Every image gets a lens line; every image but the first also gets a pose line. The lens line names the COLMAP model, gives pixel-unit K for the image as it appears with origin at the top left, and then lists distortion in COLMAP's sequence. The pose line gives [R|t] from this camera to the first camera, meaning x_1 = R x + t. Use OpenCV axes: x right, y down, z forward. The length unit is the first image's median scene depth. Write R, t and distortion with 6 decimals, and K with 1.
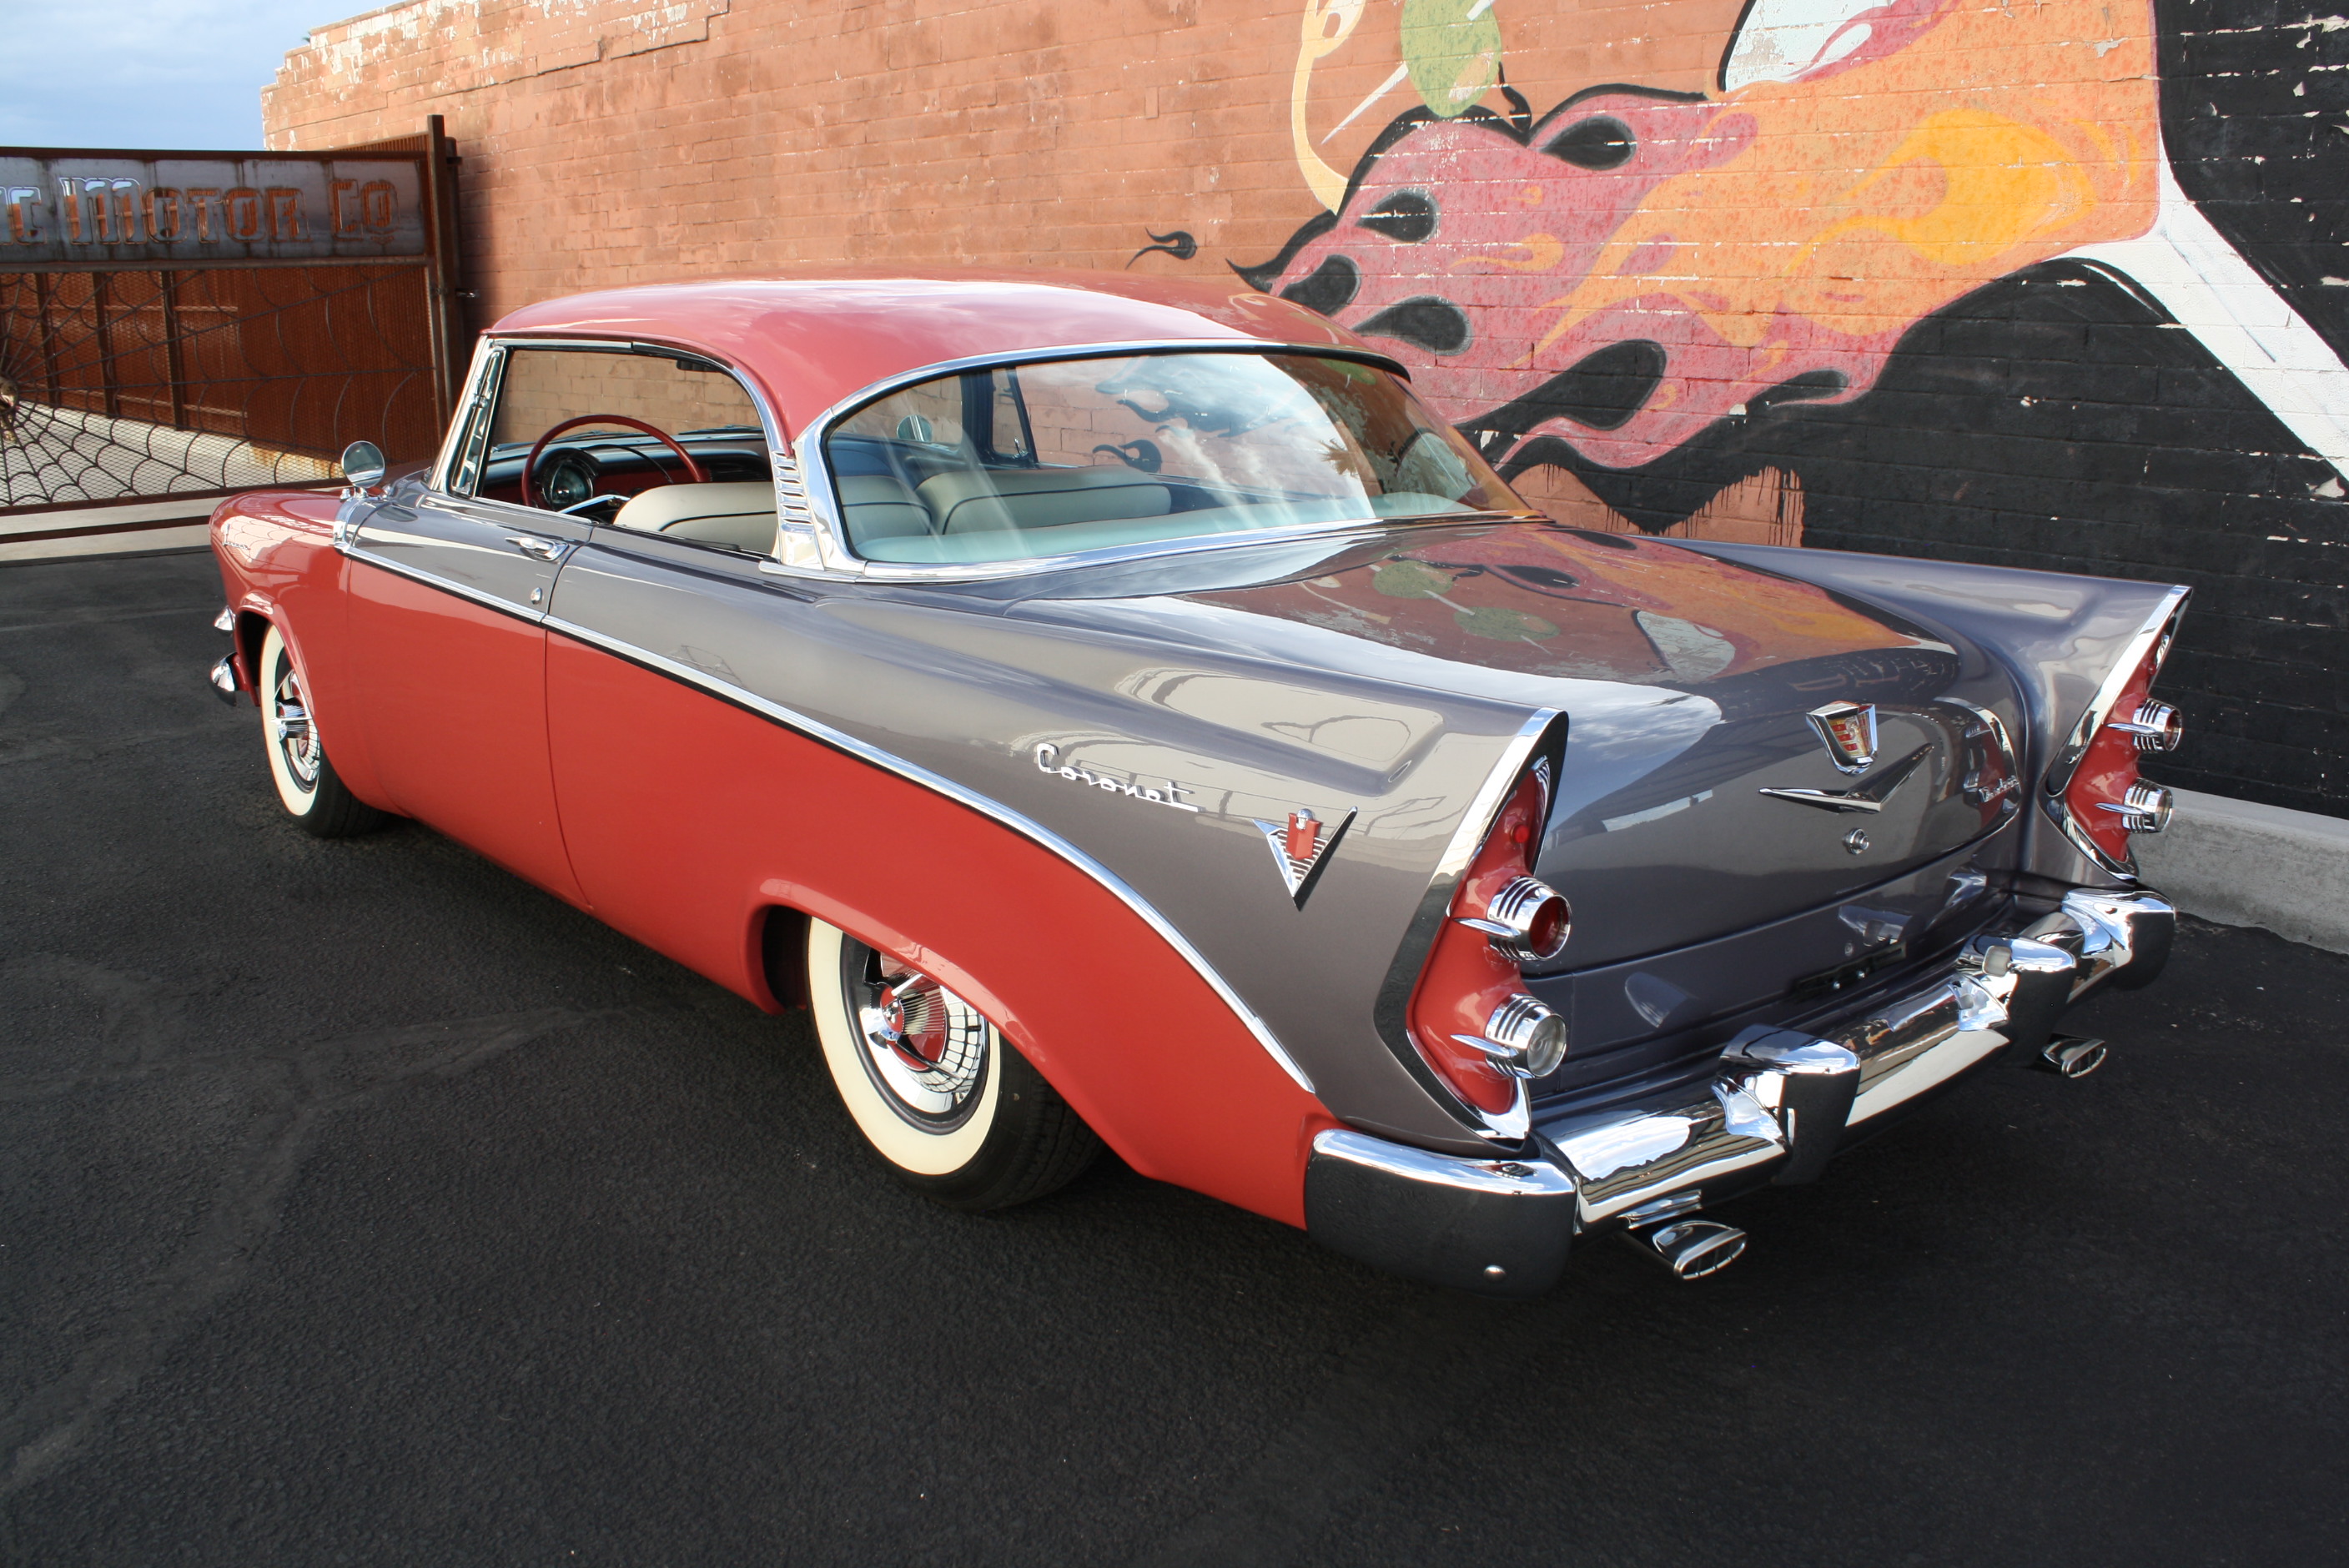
lens RADIAL K [[2031.3, 0, 1198.1], [0, 2031.3, 765.3], [0, 0, 1]] dist [-0.167886, 0.150624]
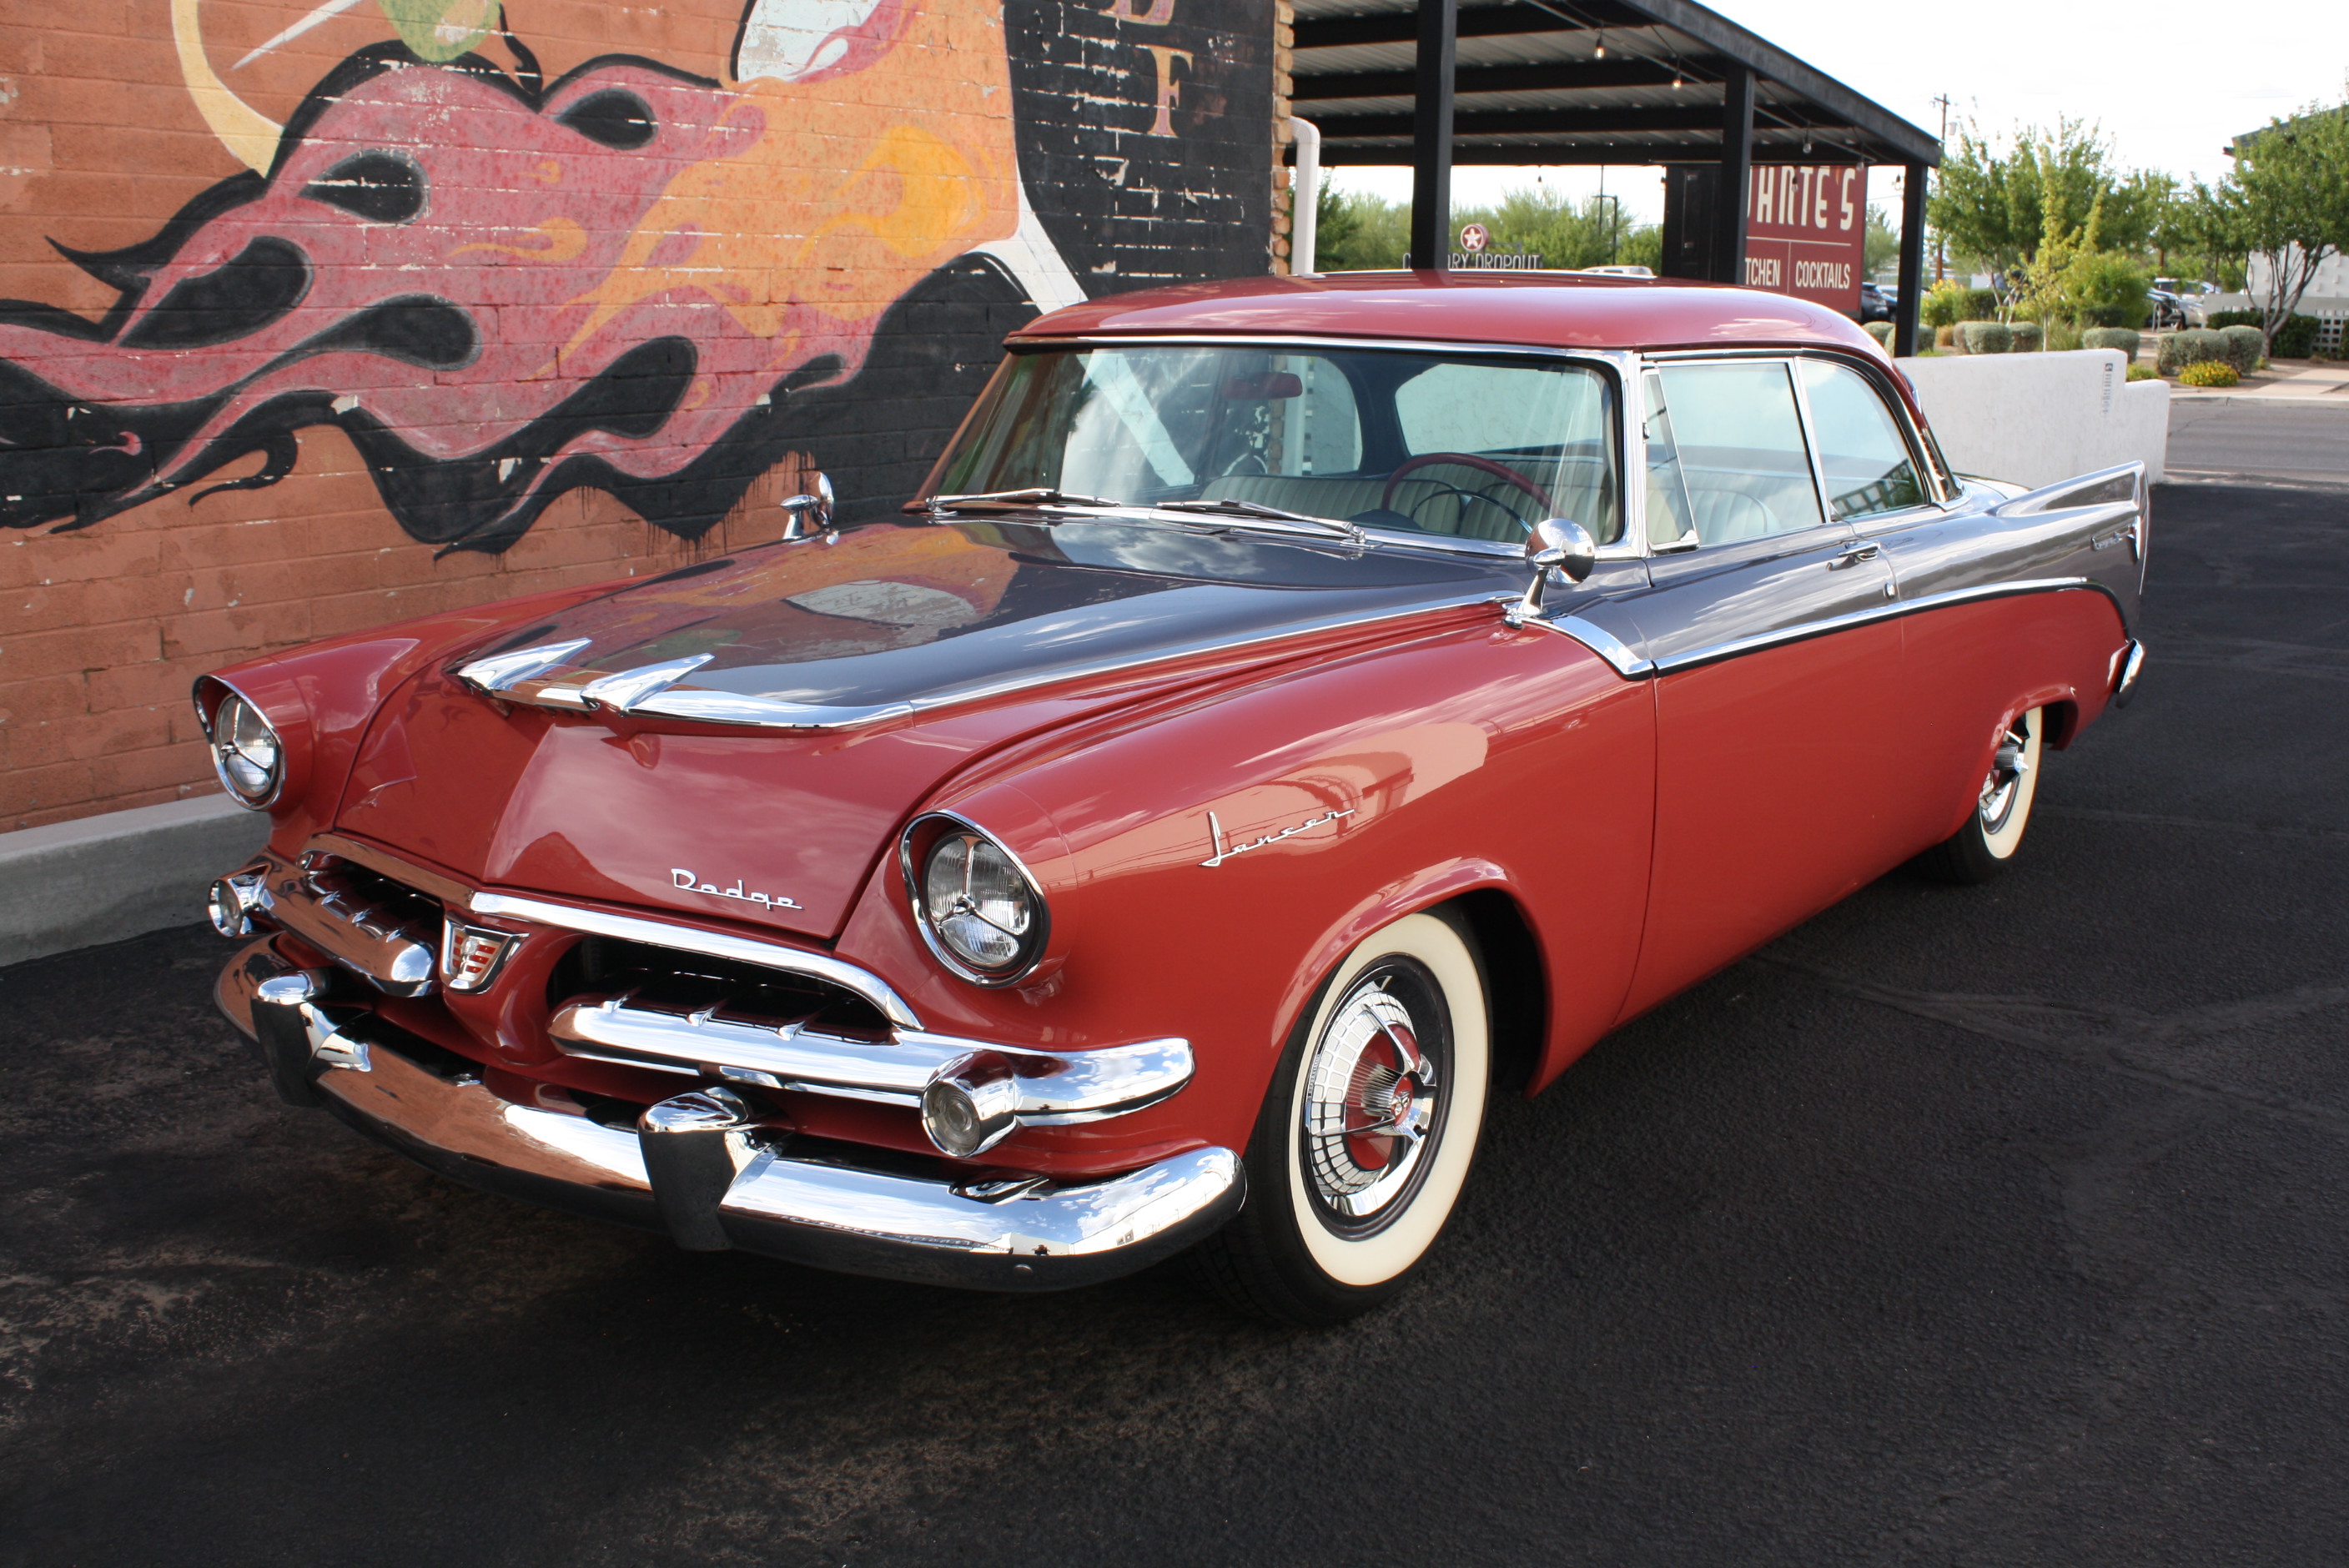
lens RADIAL K [[2319.9, 0, 1194.3], [0, 2319.9, 763.2], [0, 0, 1]] dist [-0.141130, 0.155783]
pose [[-0.231277, -0.202066, 0.951672, -0.746428], [0.211447, 0.944371, 0.251902, -0.203300], [-0.949632, 0.259487, -0.175685, 0.845755]]
